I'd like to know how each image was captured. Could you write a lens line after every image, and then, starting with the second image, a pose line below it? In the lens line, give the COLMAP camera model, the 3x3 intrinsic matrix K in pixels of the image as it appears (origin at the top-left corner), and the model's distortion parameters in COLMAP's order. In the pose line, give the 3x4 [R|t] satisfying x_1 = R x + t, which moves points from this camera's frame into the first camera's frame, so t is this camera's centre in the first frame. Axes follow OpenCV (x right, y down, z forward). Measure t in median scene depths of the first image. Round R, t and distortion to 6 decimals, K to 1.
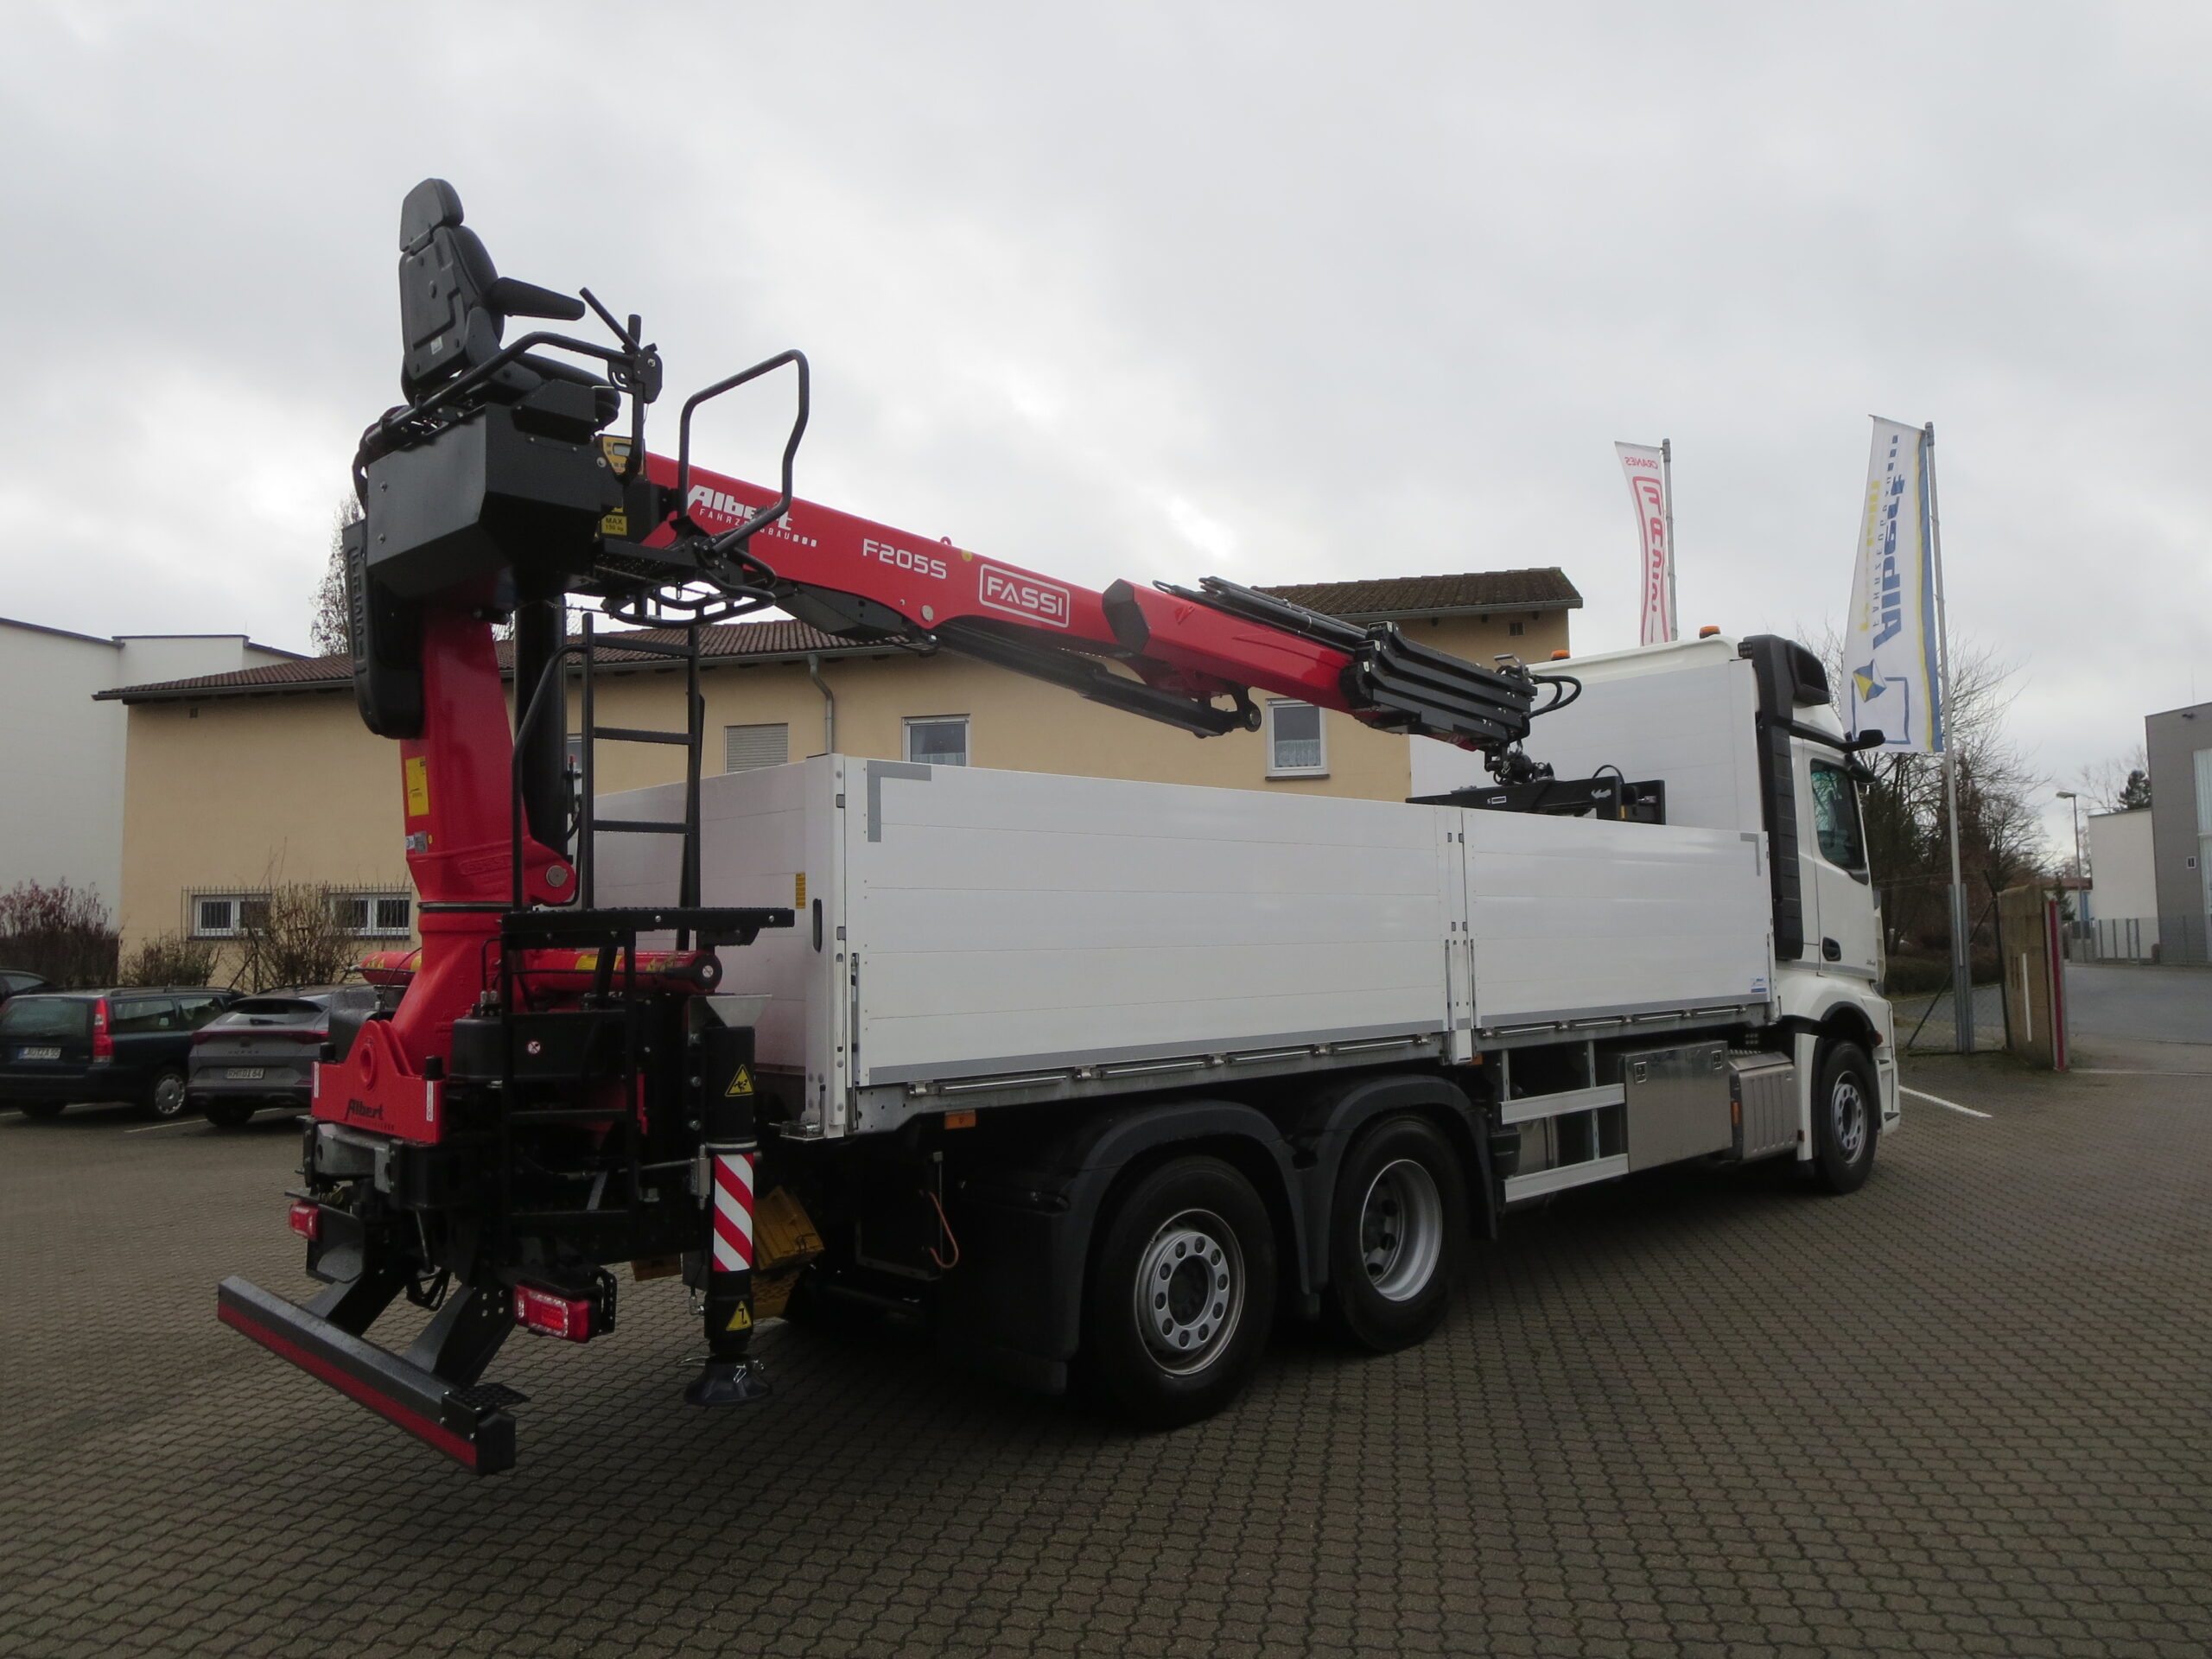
lens RADIAL K [[1559.2, 0, 1153.9], [0, 1559.2, 835.2], [0, 0, 1]] dist [0.014005, 0.002006]
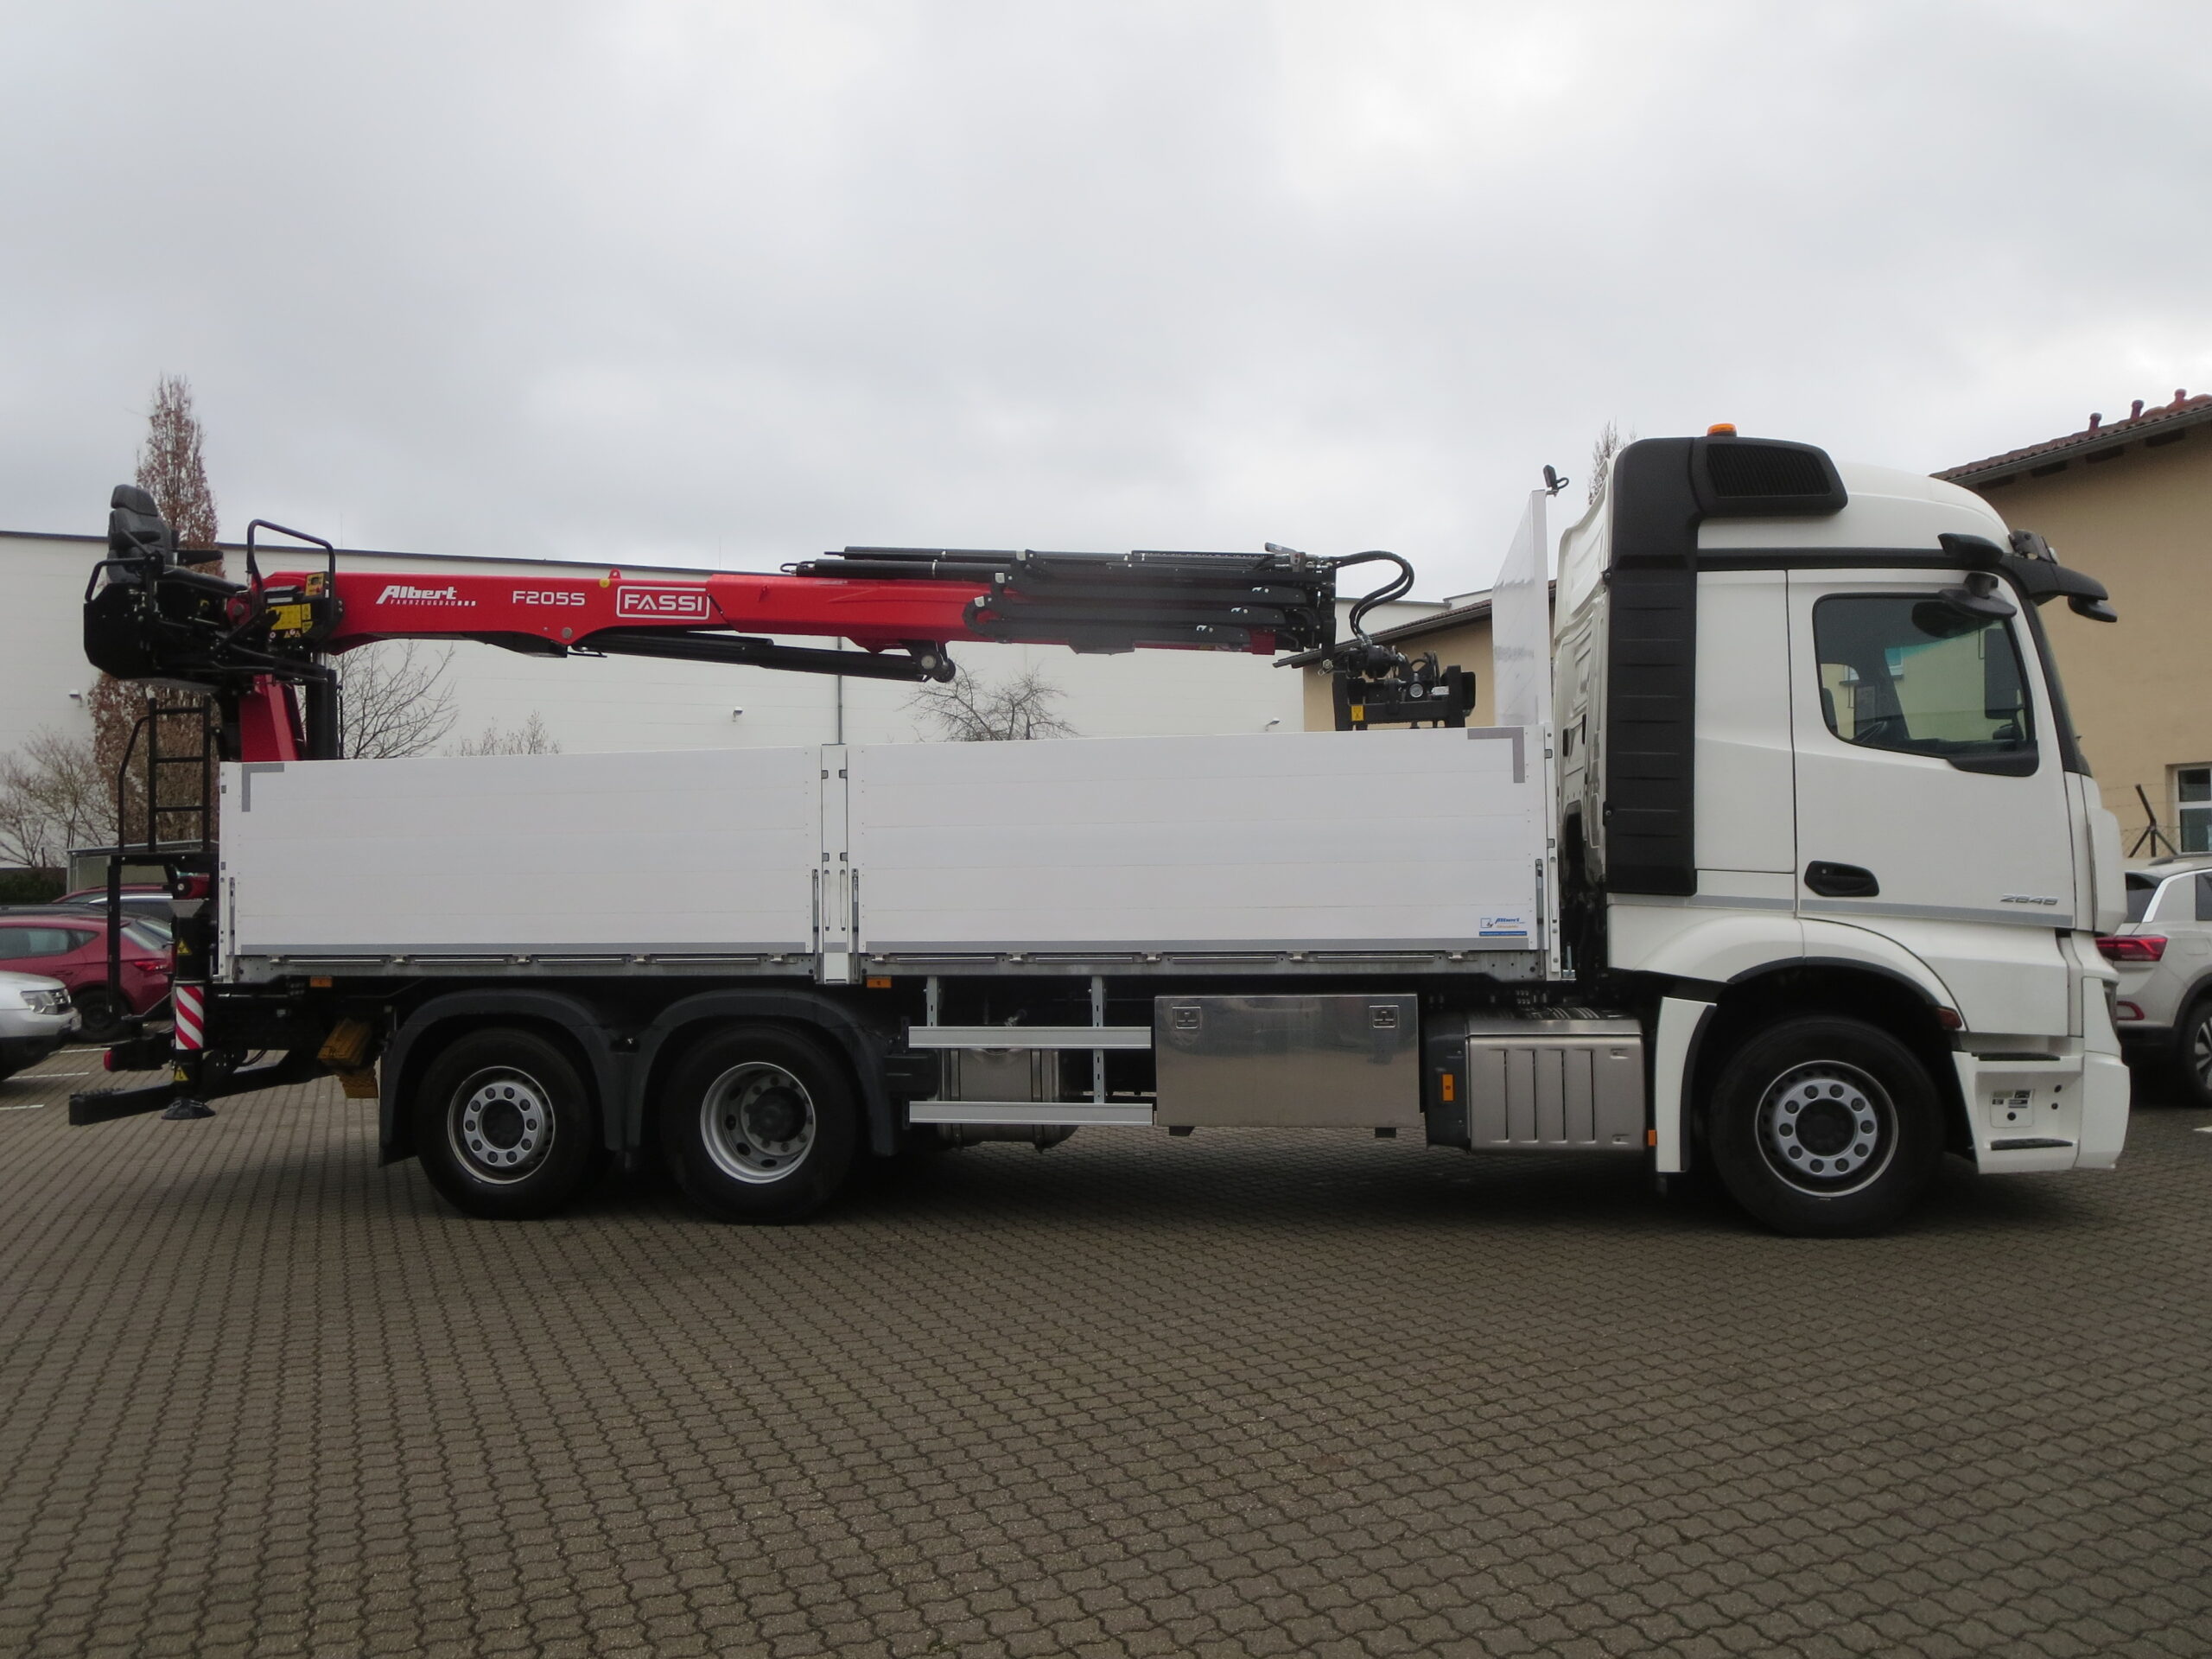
lens RADIAL K [[1577.1, 0, 1106.0], [0, 1577.1, 829.5], [0, 0, 1]] dist [-0.011761, -0.001283]
pose [[0.580678, -0.011657, -0.814050, 1.203370], [0.057999, 0.997949, 0.027082, 0.021490], [0.812065, -0.062940, 0.580164, 0.530418]]
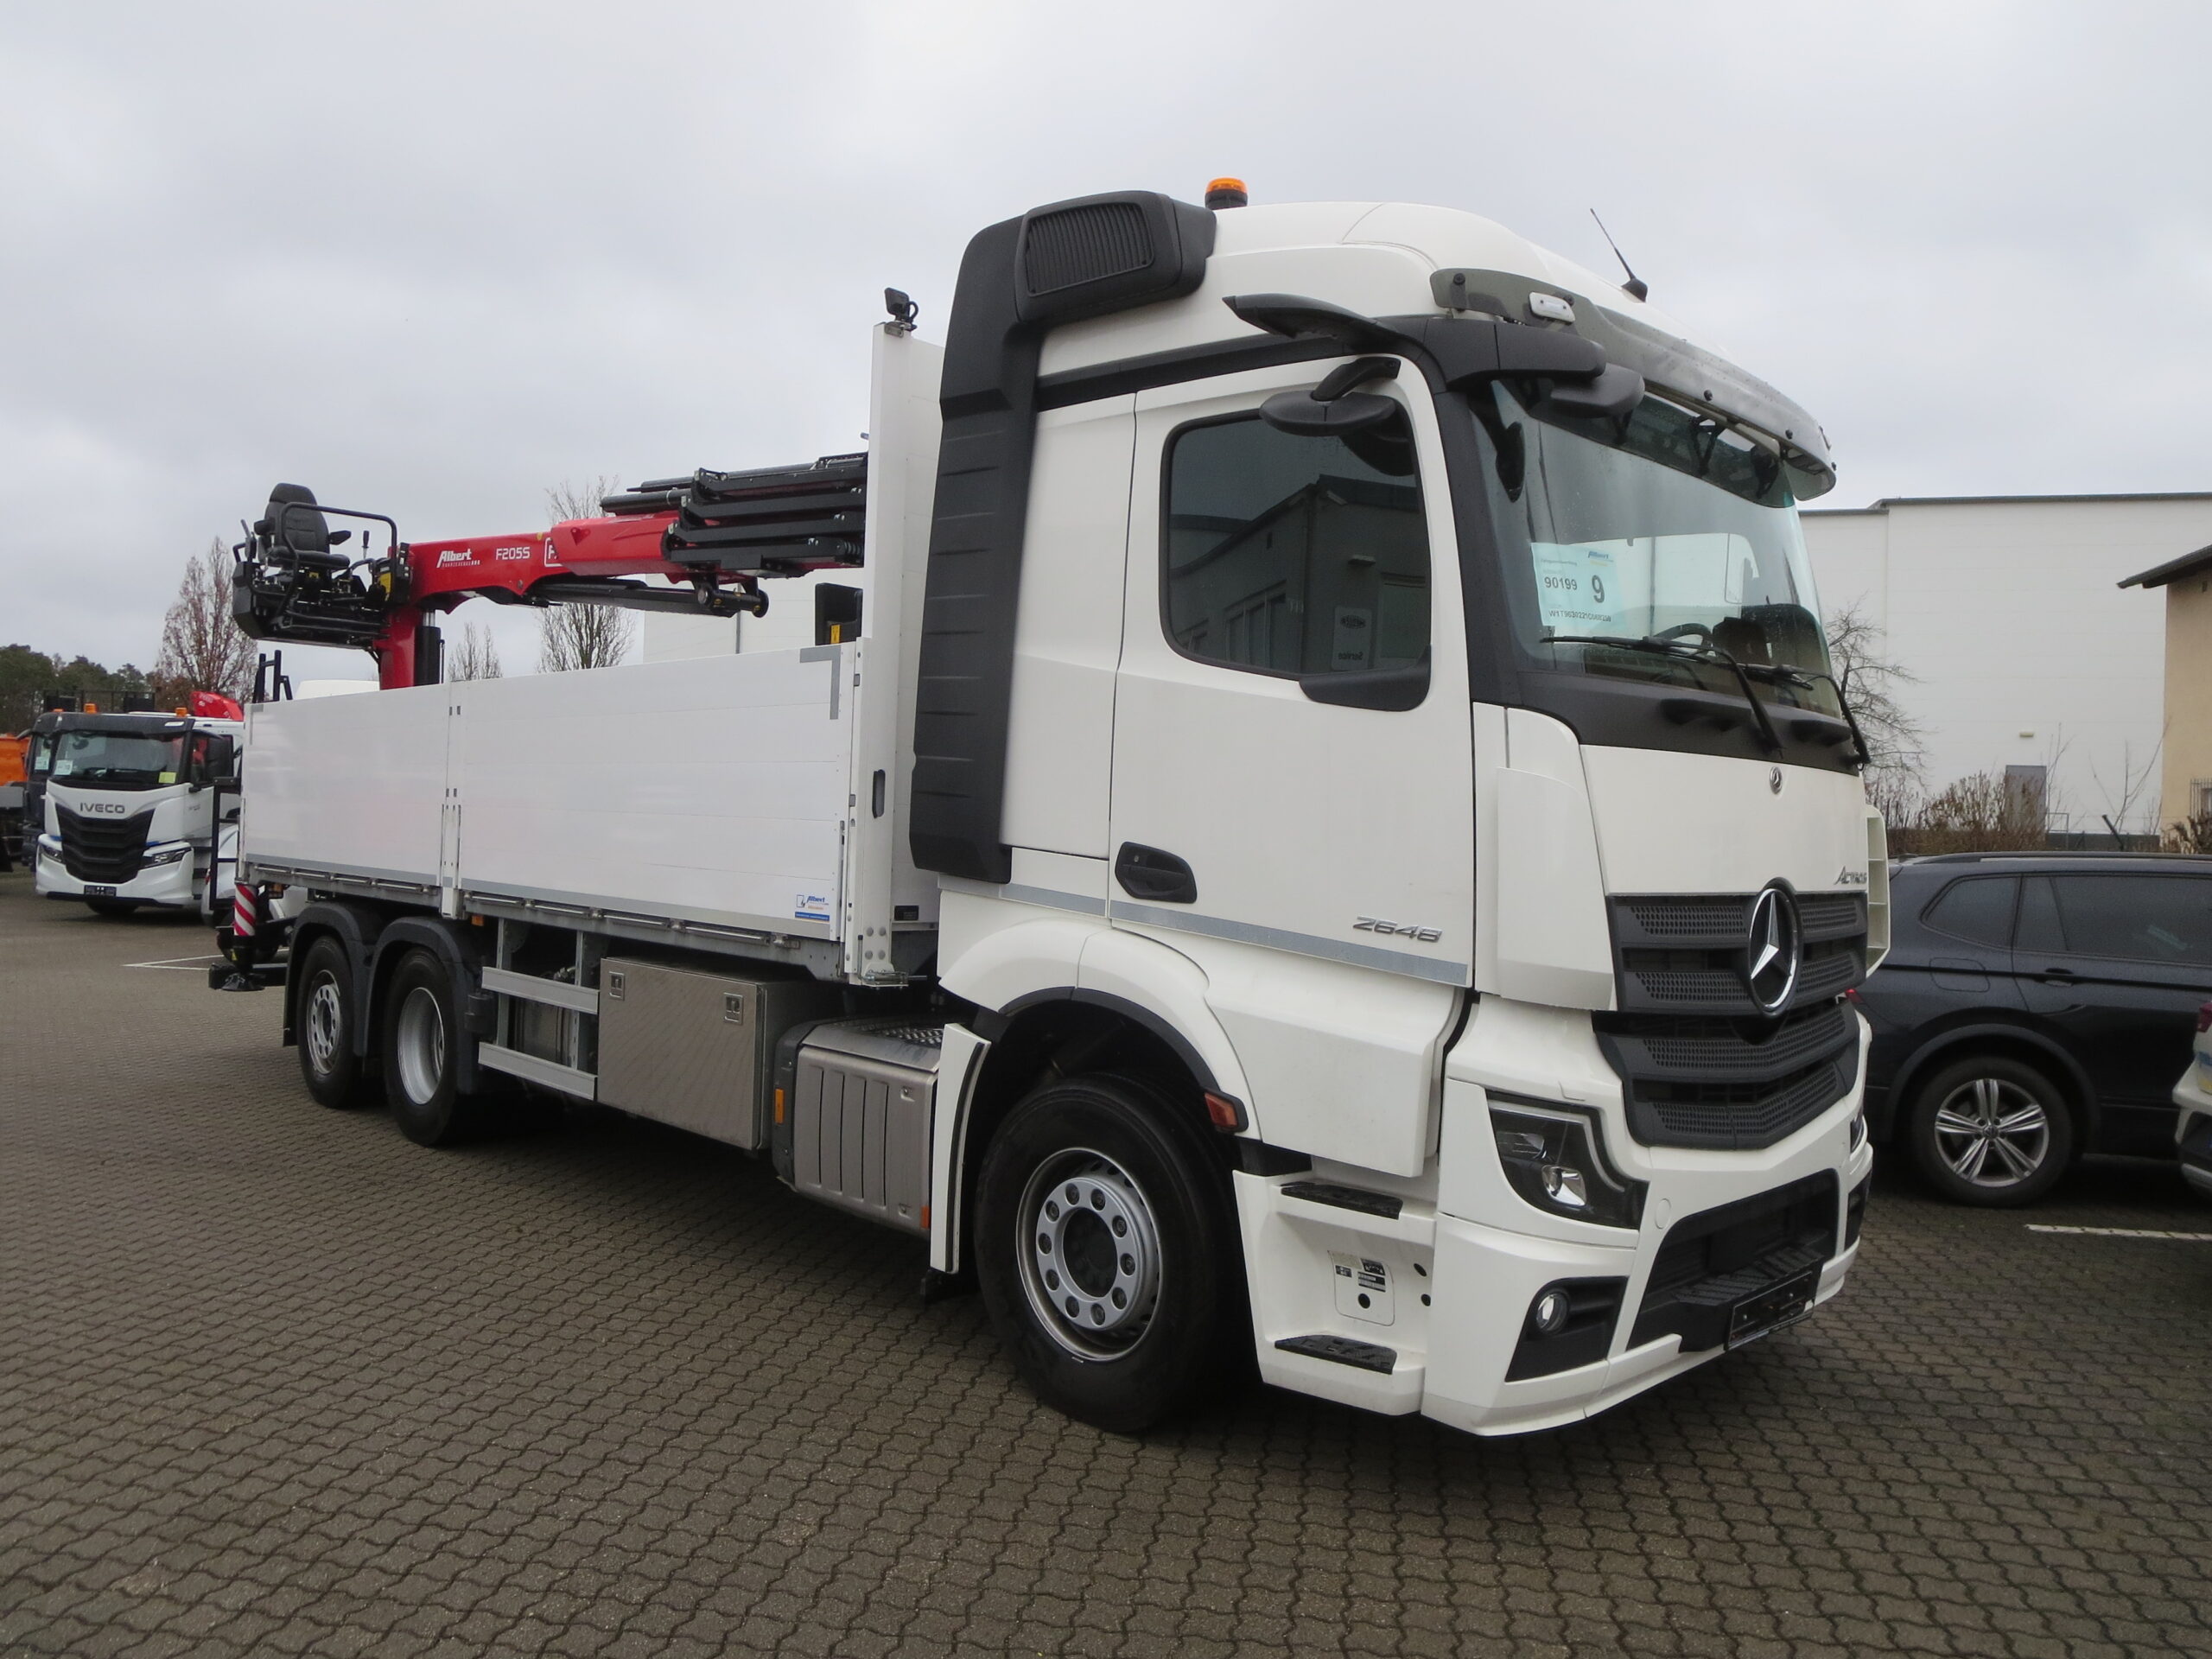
lens RADIAL K [[1577.1, 0, 1106.0], [0, 1577.1, 829.5], [0, 0, 1]] dist [-0.011761, -0.001283]
pose [[-0.024141, 0.024998, -0.999396, 1.298450], [0.035843, 0.999066, 0.024124, 0.074711], [0.999066, -0.035239, -0.025015, 1.502592]]
